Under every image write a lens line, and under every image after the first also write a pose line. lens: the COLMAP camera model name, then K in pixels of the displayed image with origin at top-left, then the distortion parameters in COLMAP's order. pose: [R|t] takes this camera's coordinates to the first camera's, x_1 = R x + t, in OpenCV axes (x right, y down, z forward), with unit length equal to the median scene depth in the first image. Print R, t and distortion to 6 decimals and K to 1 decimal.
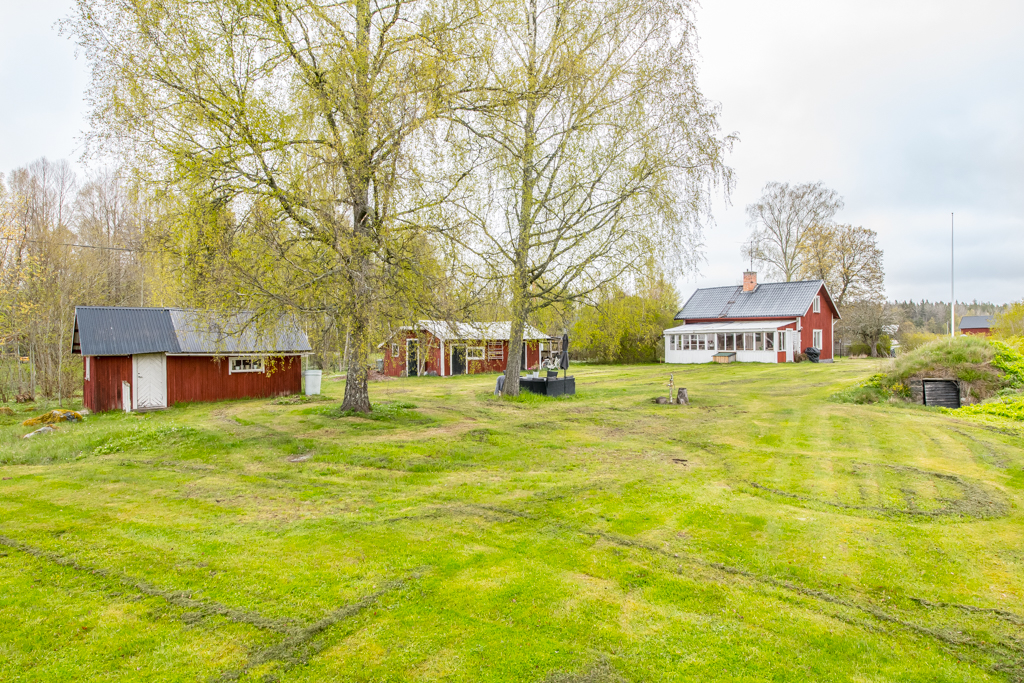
lens RADIAL K [[630.9, 0, 508.7], [0, 630.9, 342.3], [0, 0, 1]] dist [0.029422, -0.000628]
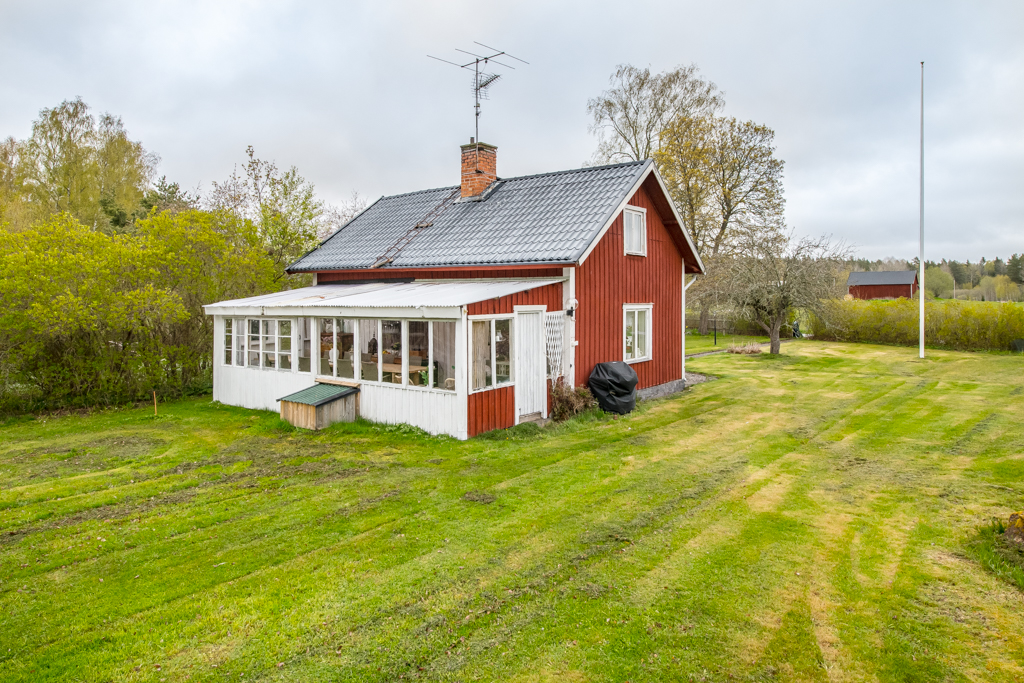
lens RADIAL K [[630.9, 0, 510.3], [0, 630.9, 303.8], [0, 0, 1]] dist [0.029422, -0.000628]
pose [[0.988824, -0.000412, 0.149089, 0.351295], [-0.001594, 0.999910, 0.013330, -0.023851], [-0.149081, -0.013419, 0.988734, 0.643537]]
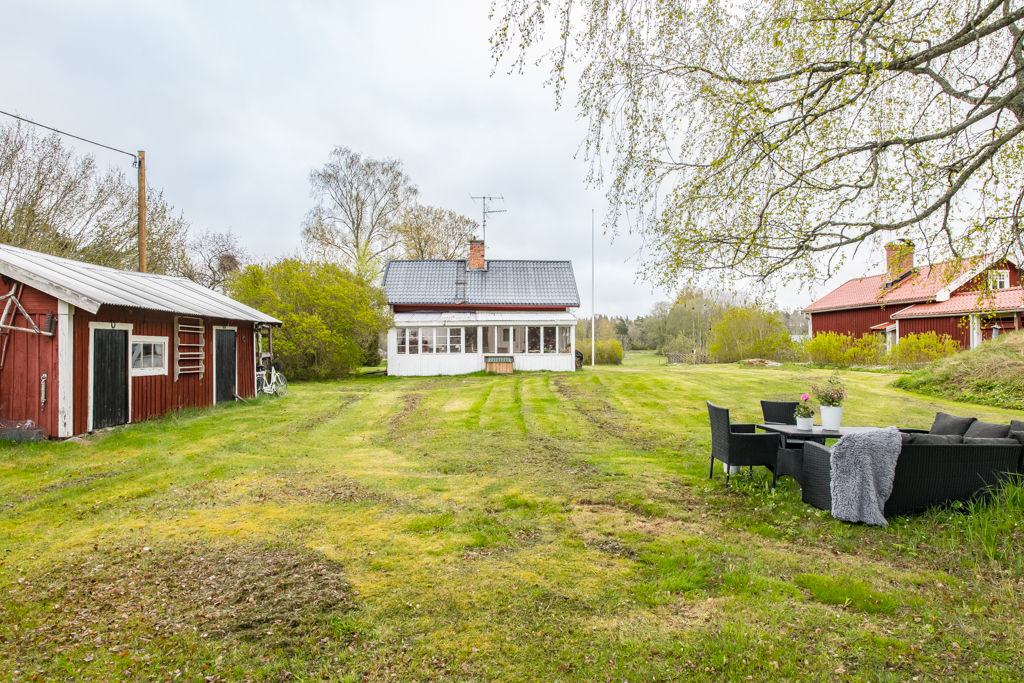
lens RADIAL K [[689.8, 0, 511.1], [0, 689.8, 343.3], [0, 0, 1]] dist [-0.001603, -0.000042]
pose [[0.659750, 0.014220, 0.751350, -0.157843], [-0.001578, 0.999845, -0.017537, 0.013388], [-0.751483, 0.010385, 0.659670, 0.490302]]
